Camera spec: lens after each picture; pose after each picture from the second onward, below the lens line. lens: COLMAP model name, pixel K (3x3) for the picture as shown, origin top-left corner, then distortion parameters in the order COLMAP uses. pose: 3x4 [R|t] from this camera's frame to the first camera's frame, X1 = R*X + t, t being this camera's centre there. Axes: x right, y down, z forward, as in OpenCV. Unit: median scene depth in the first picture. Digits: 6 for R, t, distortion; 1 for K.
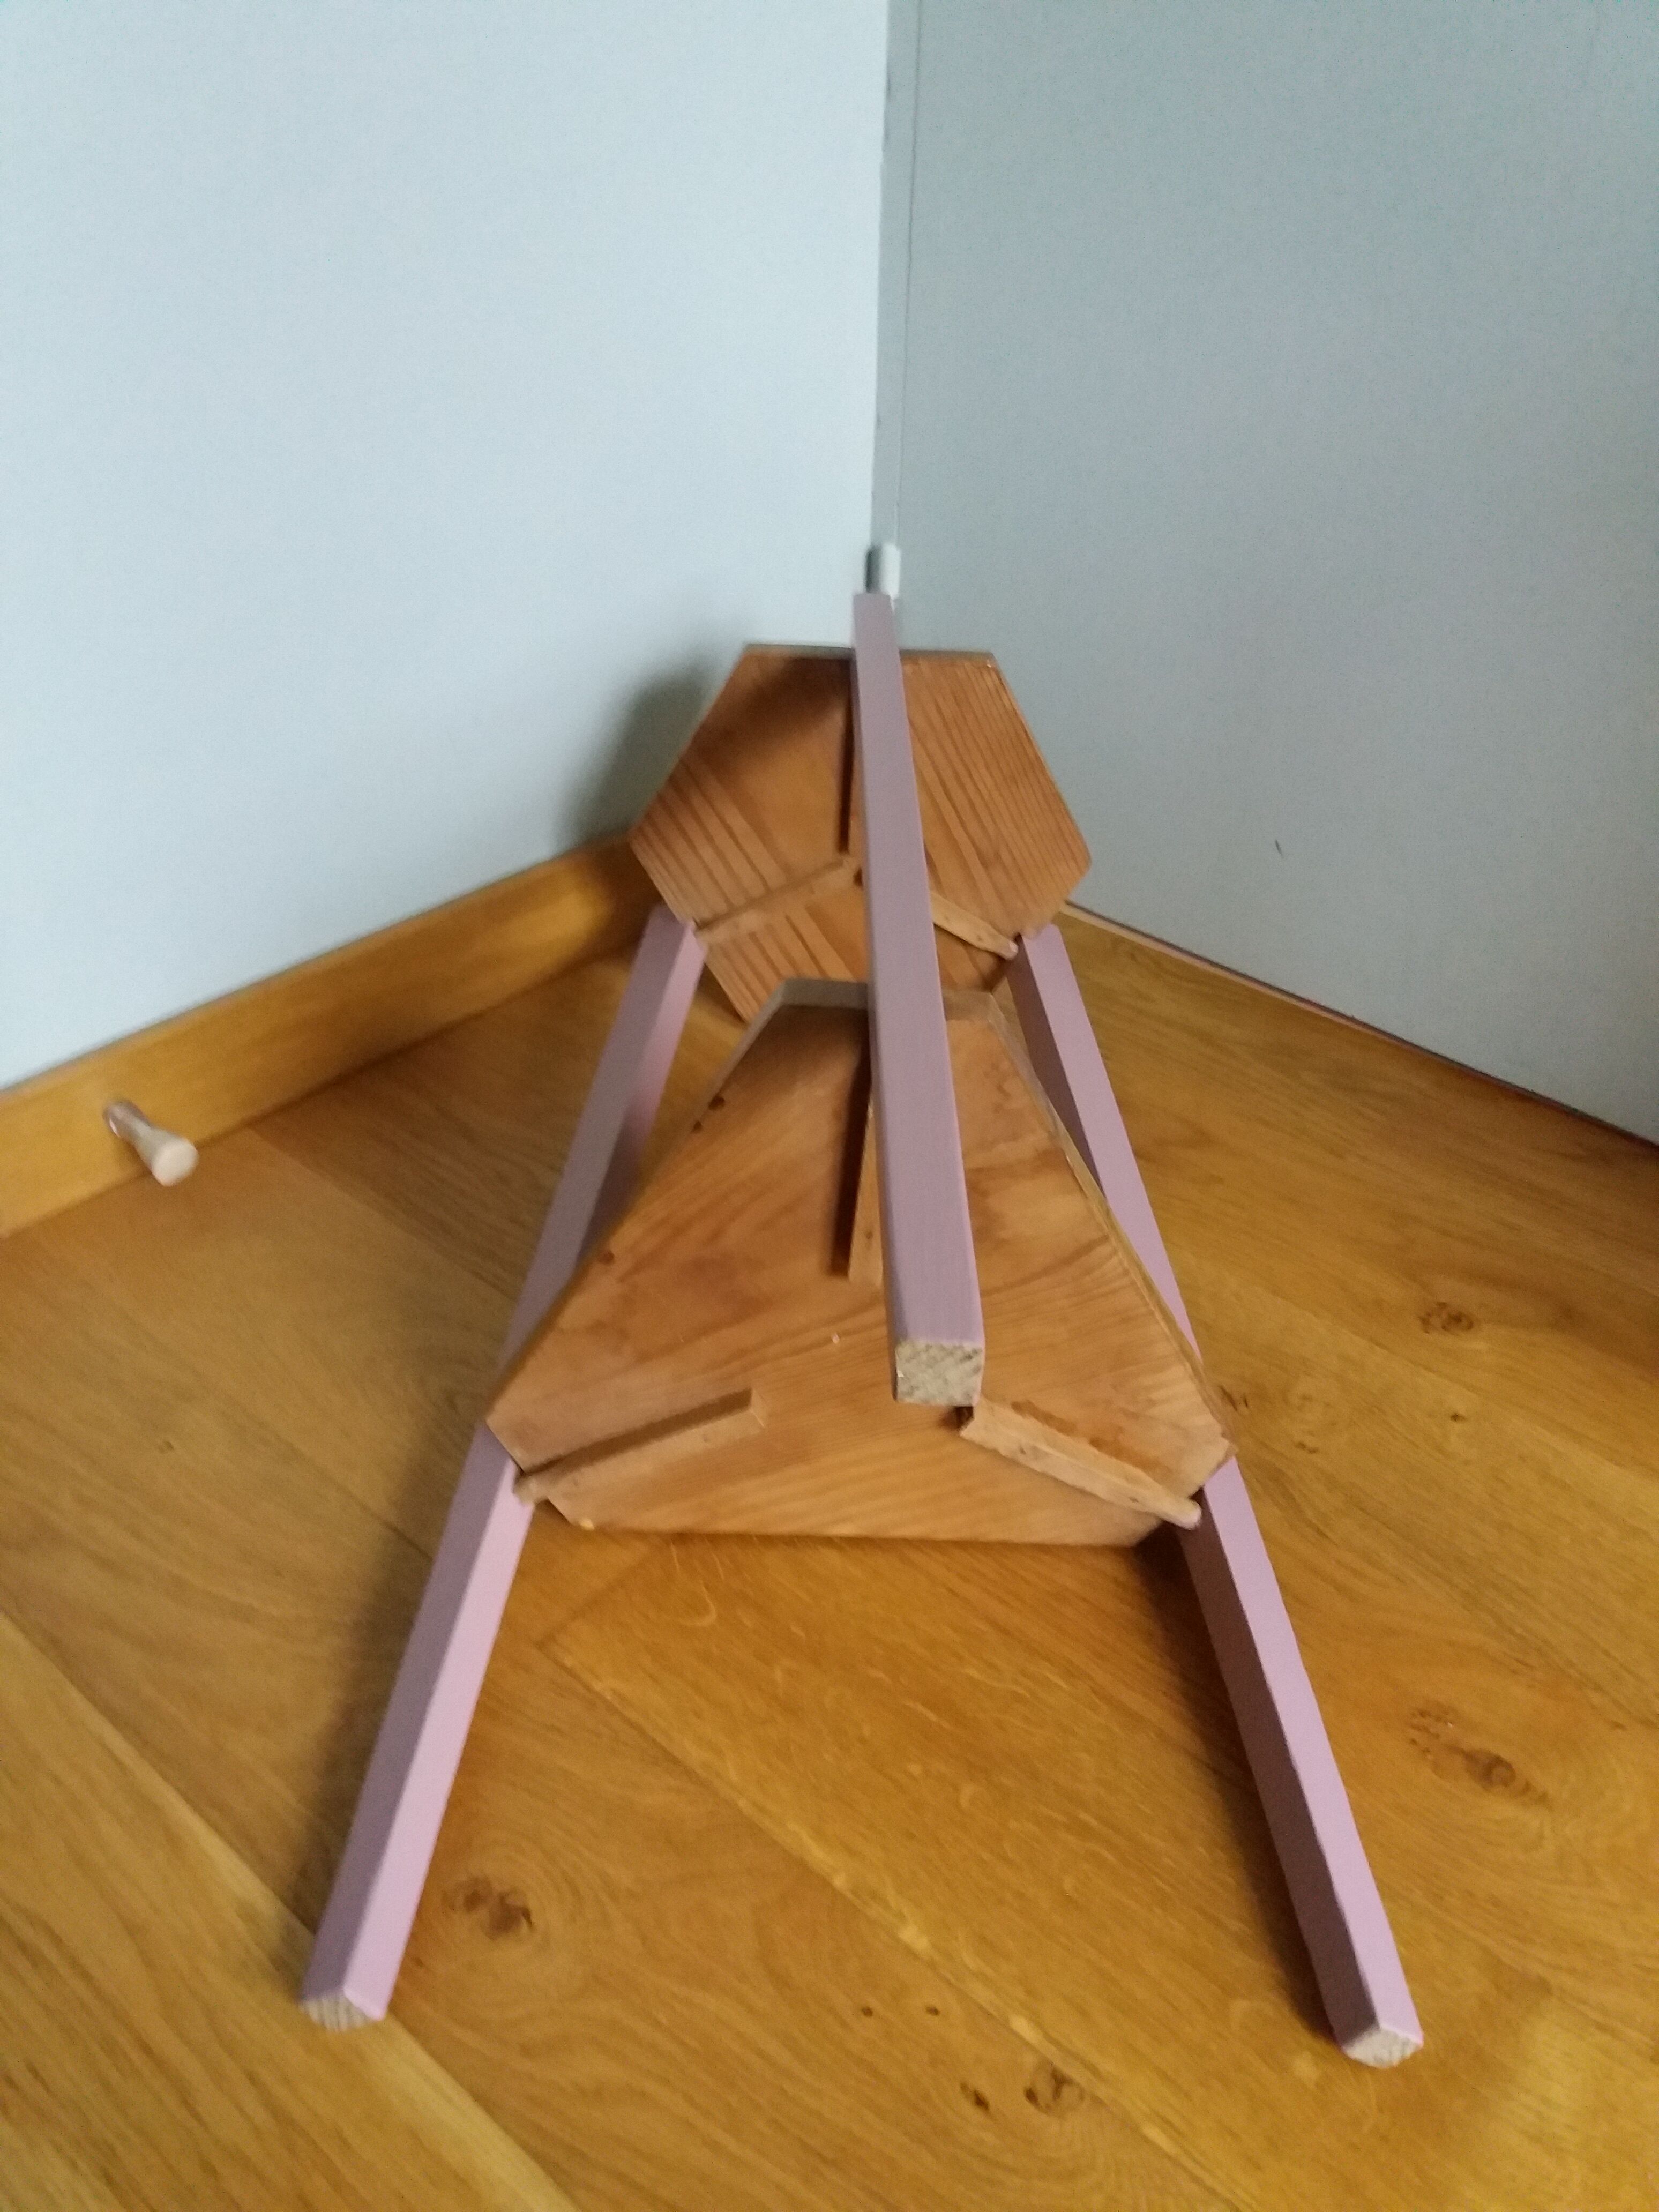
lens RADIAL K [[1748.0, 0, 829.5], [0, 1748.0, 1106.0], [0, 0, 1]] dist [-0.007839, 0.000900]
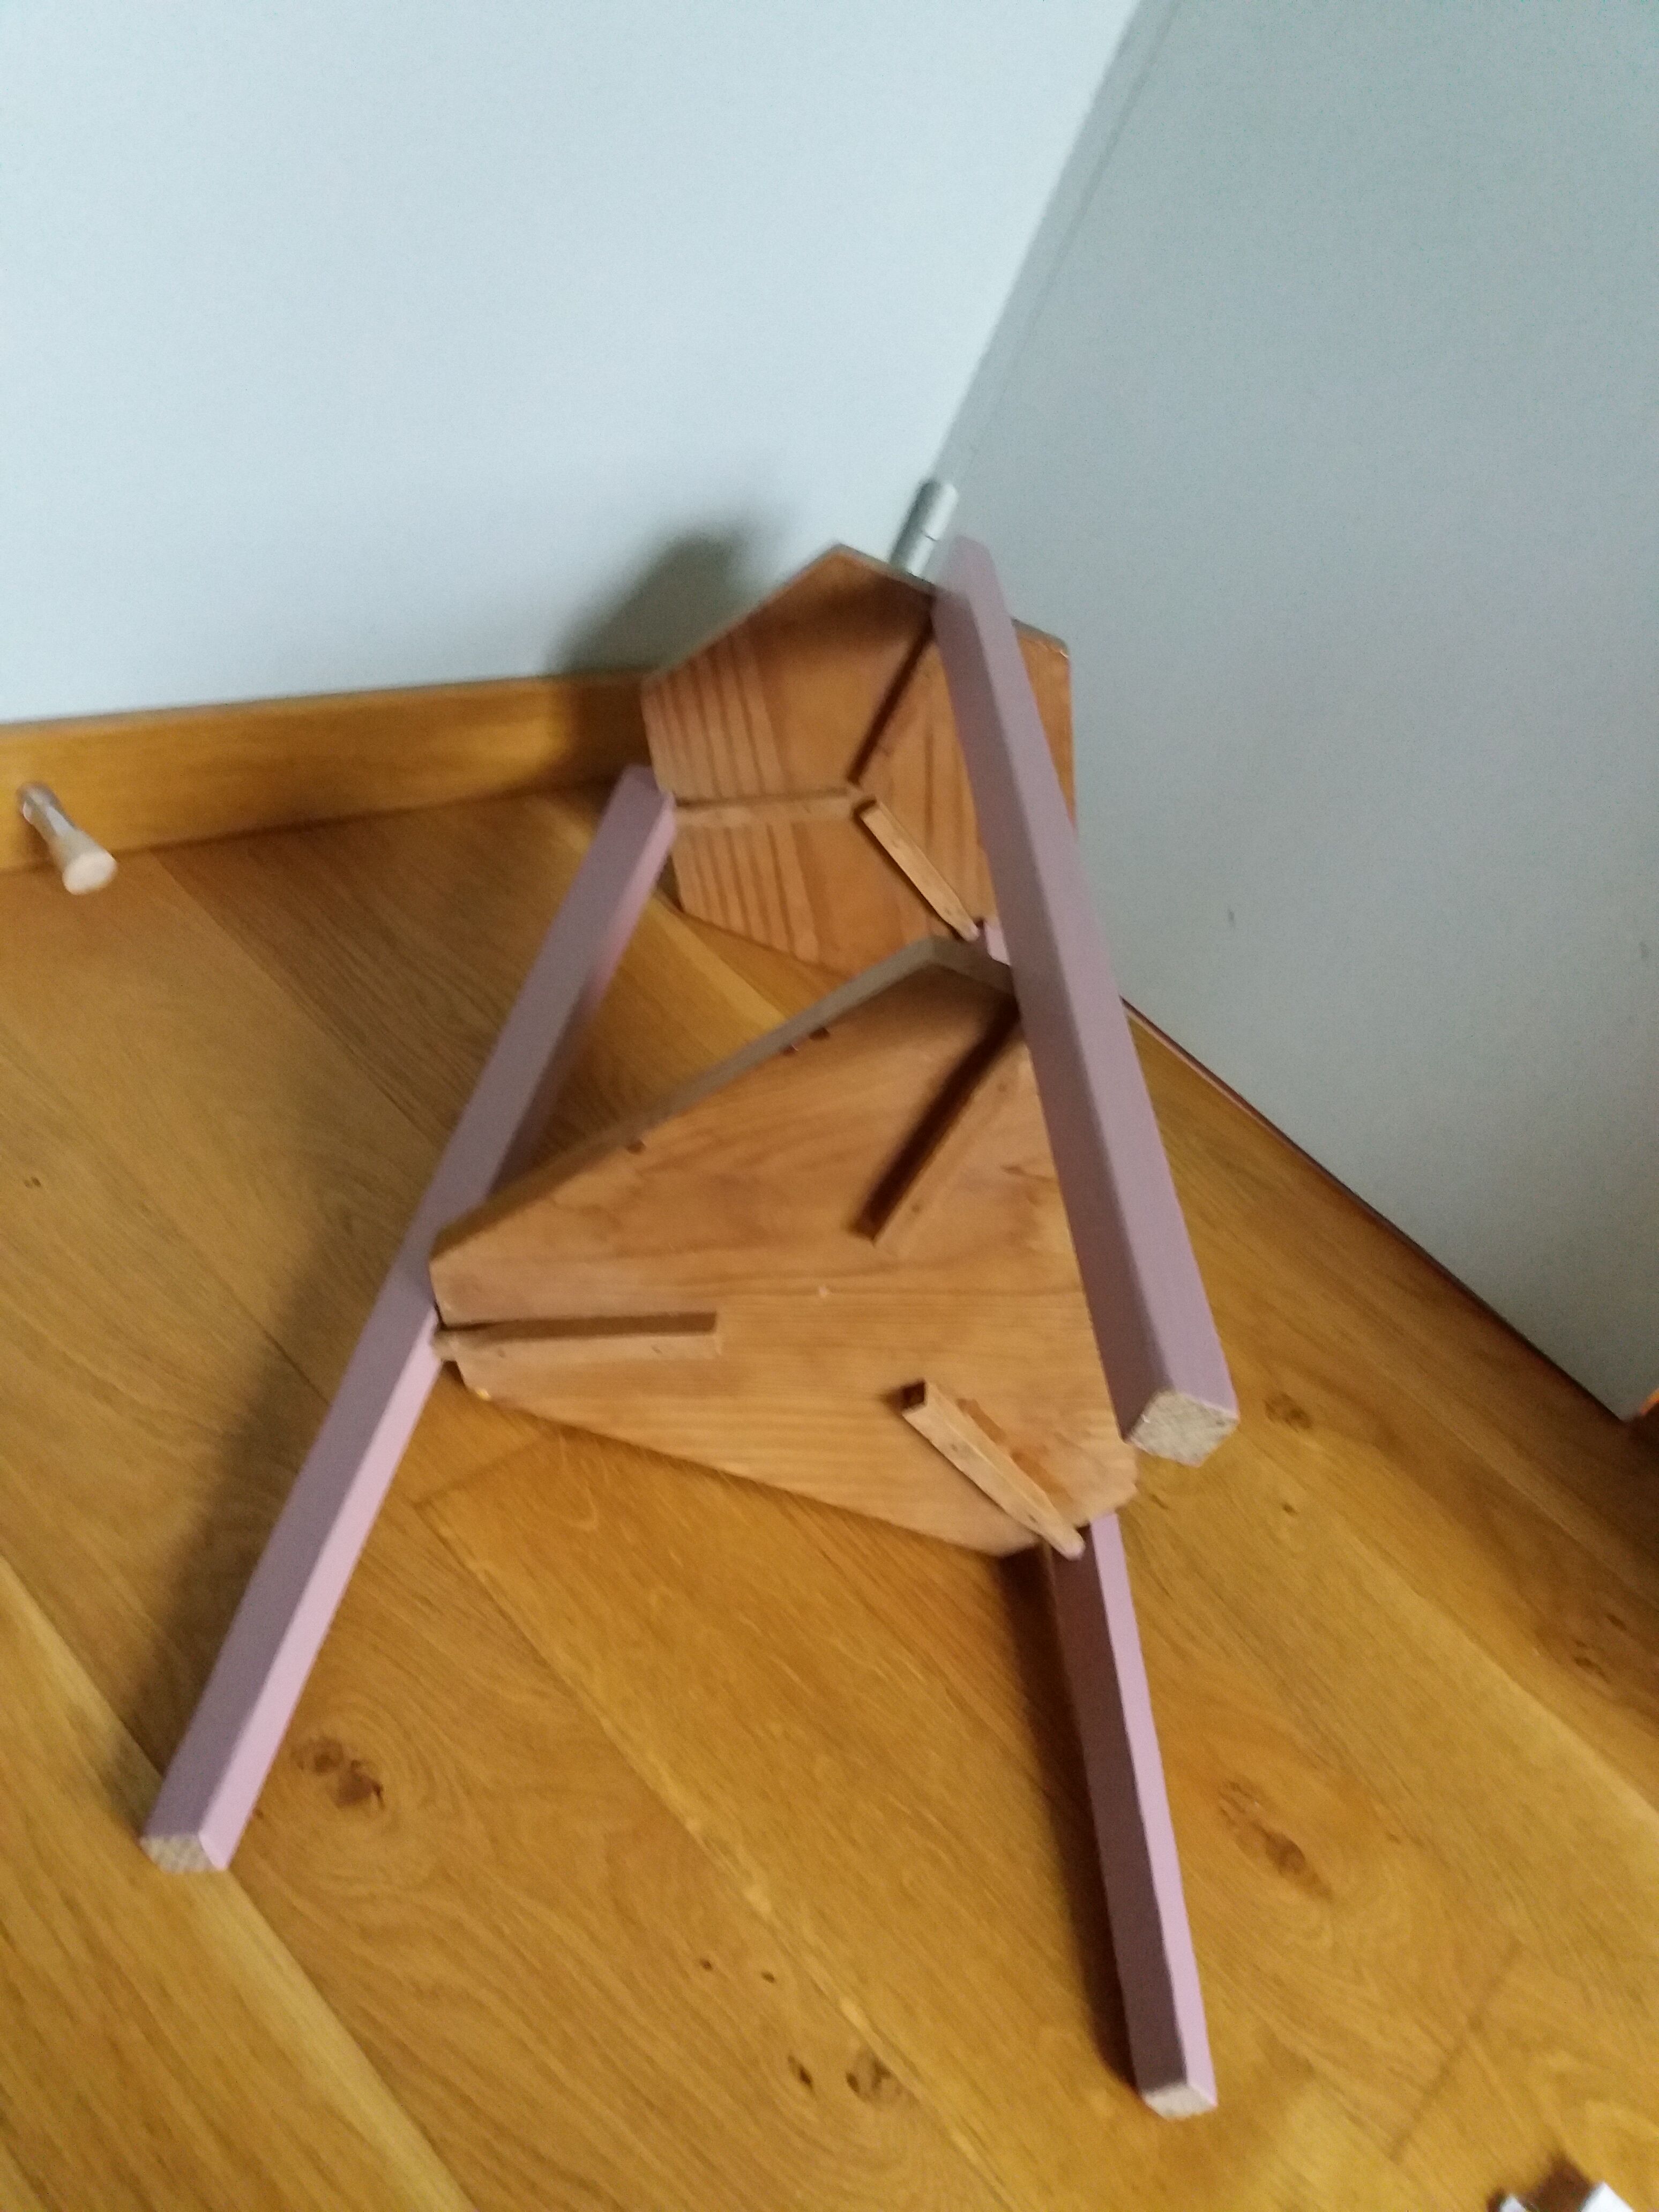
lens RADIAL K [[1753.3, 0, 829.5], [0, 1753.3, 1106.0], [0, 0, 1]] dist [0.007428, -0.010455]
pose [[0.934260, 0.298479, 0.195110, -0.219296], [-0.308878, 0.950786, 0.024517, 0.009686], [-0.178190, -0.083170, 0.980475, 0.046378]]
